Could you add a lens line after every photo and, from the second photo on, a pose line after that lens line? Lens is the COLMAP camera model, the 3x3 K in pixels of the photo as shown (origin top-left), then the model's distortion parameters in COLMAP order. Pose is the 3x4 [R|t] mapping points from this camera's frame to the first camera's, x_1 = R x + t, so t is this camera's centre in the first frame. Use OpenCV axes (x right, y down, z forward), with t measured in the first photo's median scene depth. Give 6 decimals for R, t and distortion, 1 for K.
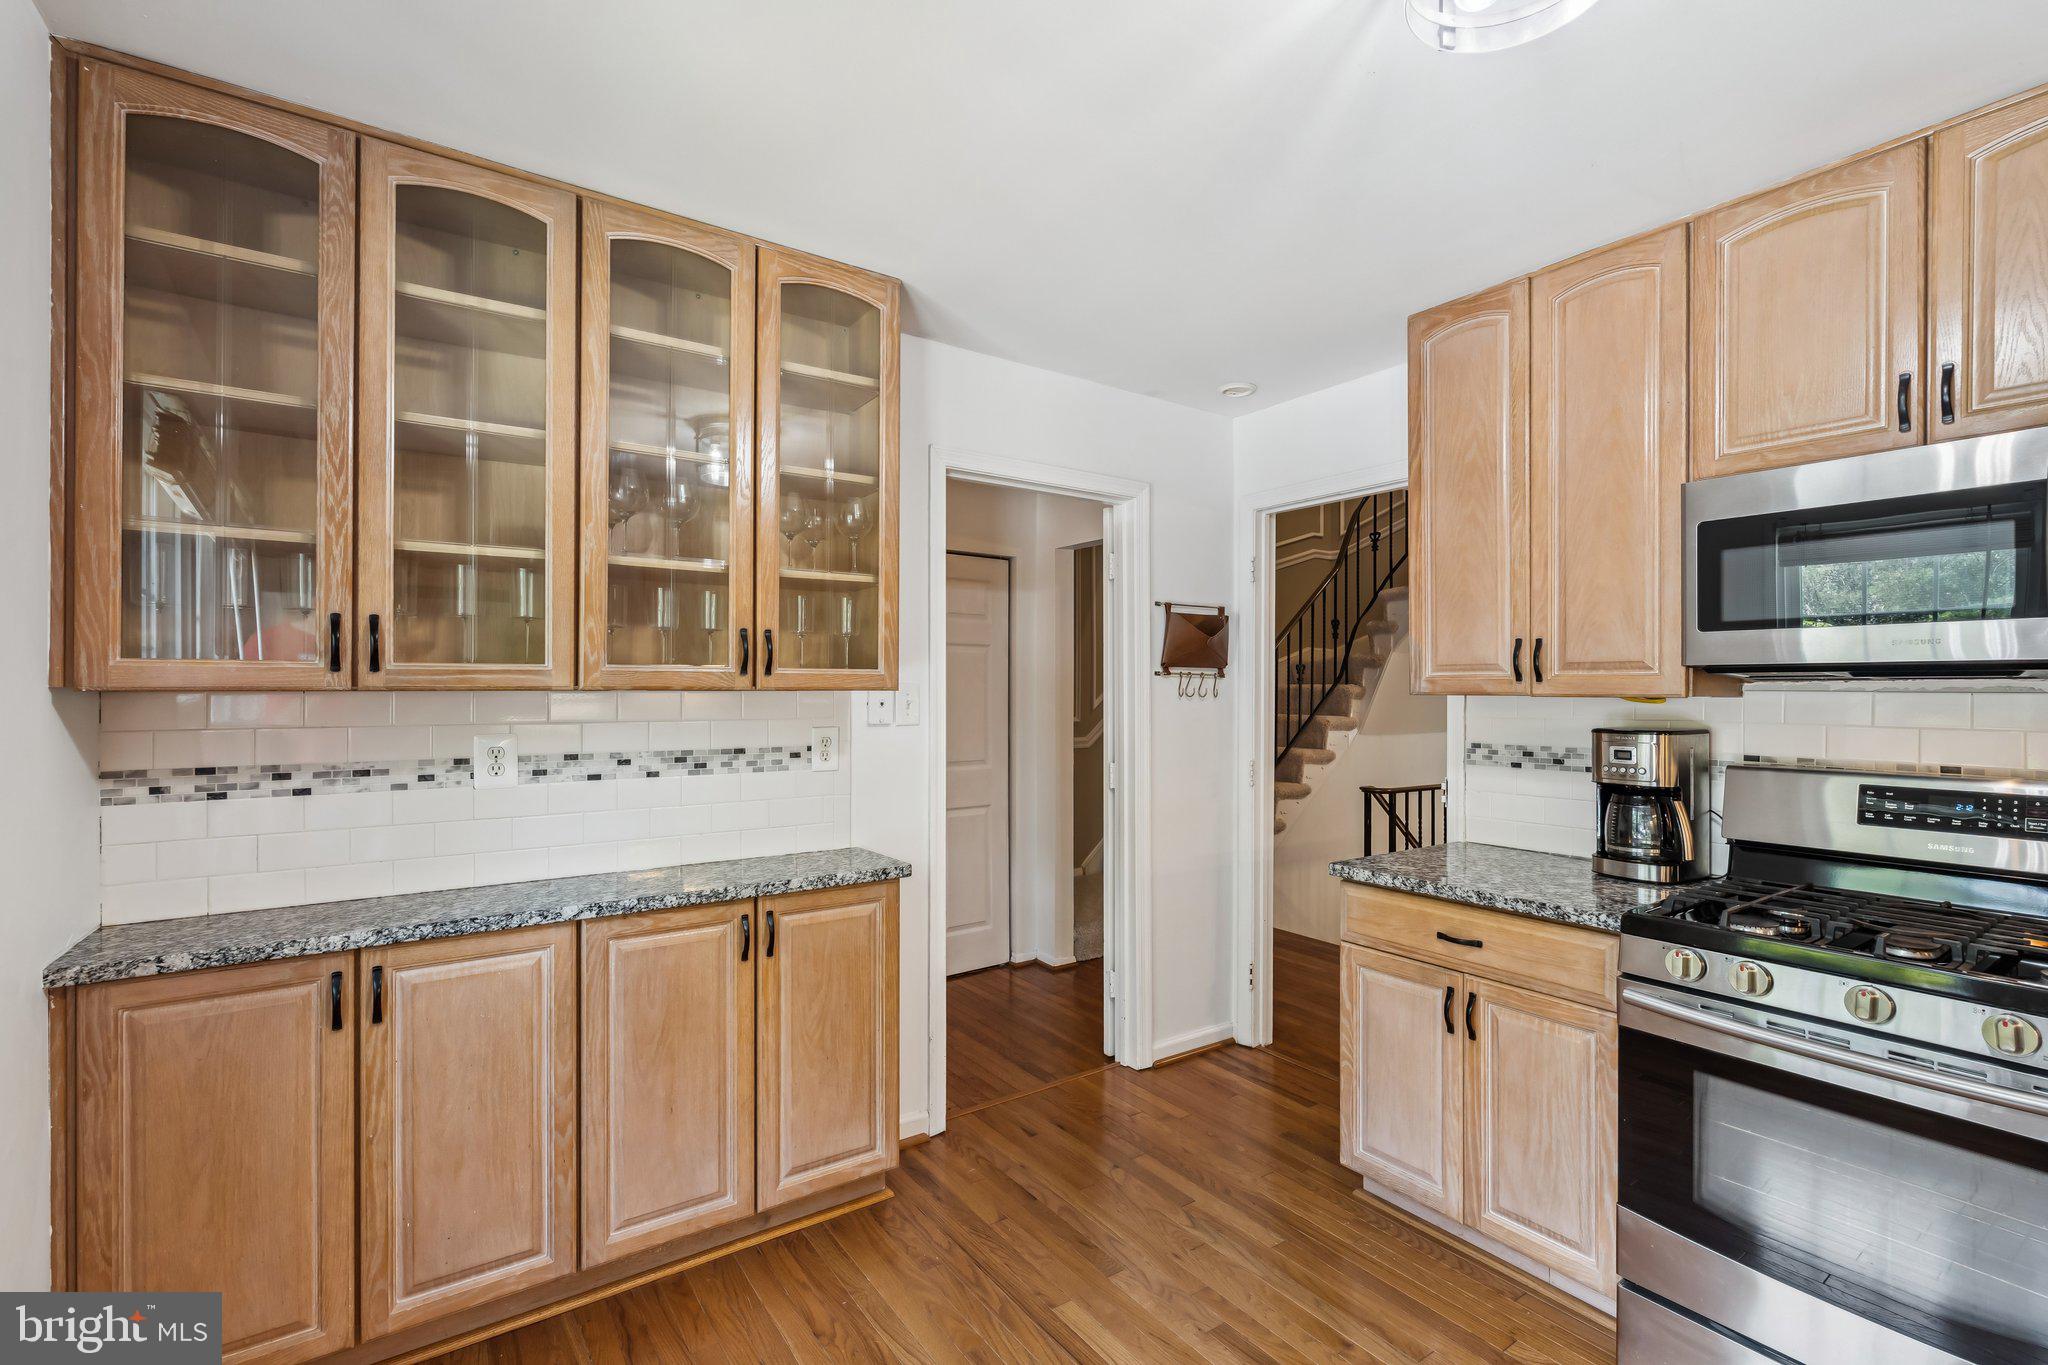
lens RADIAL K [[932.5, 0, 1041.1], [0, 932.5, 690.0], [0, 0, 1]] dist [-0.001723, 0.000627]
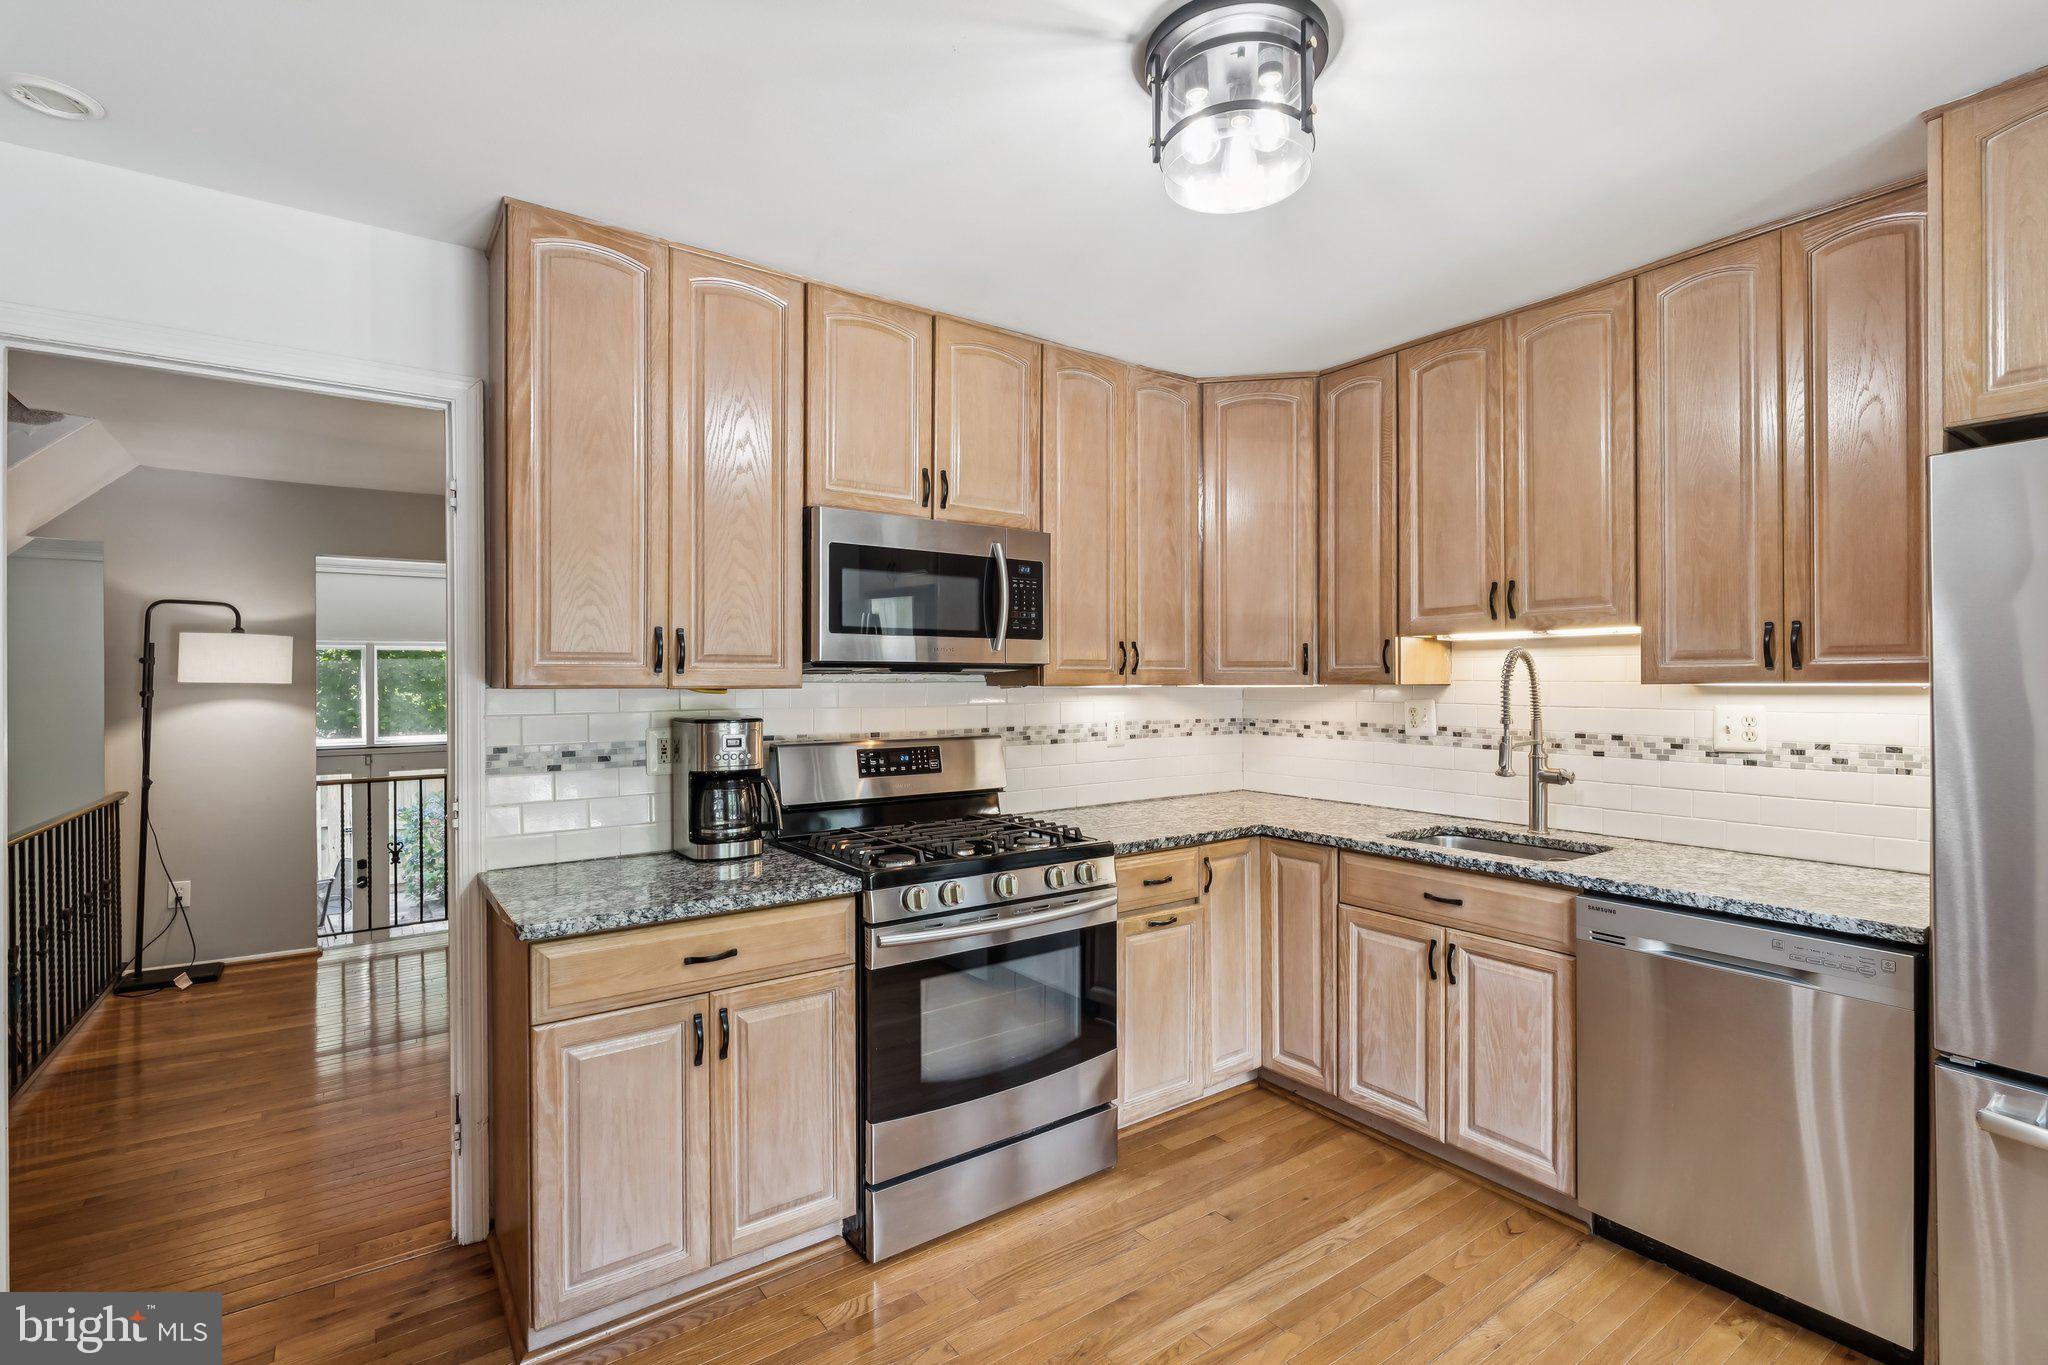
lens RADIAL K [[932.5, 0, 1025.0], [0, 932.5, 682.7], [0, 0, 1]] dist [-0.001723, 0.000627]
pose [[0.002433, -0.003719, 0.999990, -0.944031], [0.004144, 0.999985, 0.003709, -0.003549], [-0.999988, 0.004135, 0.002448, 1.413893]]
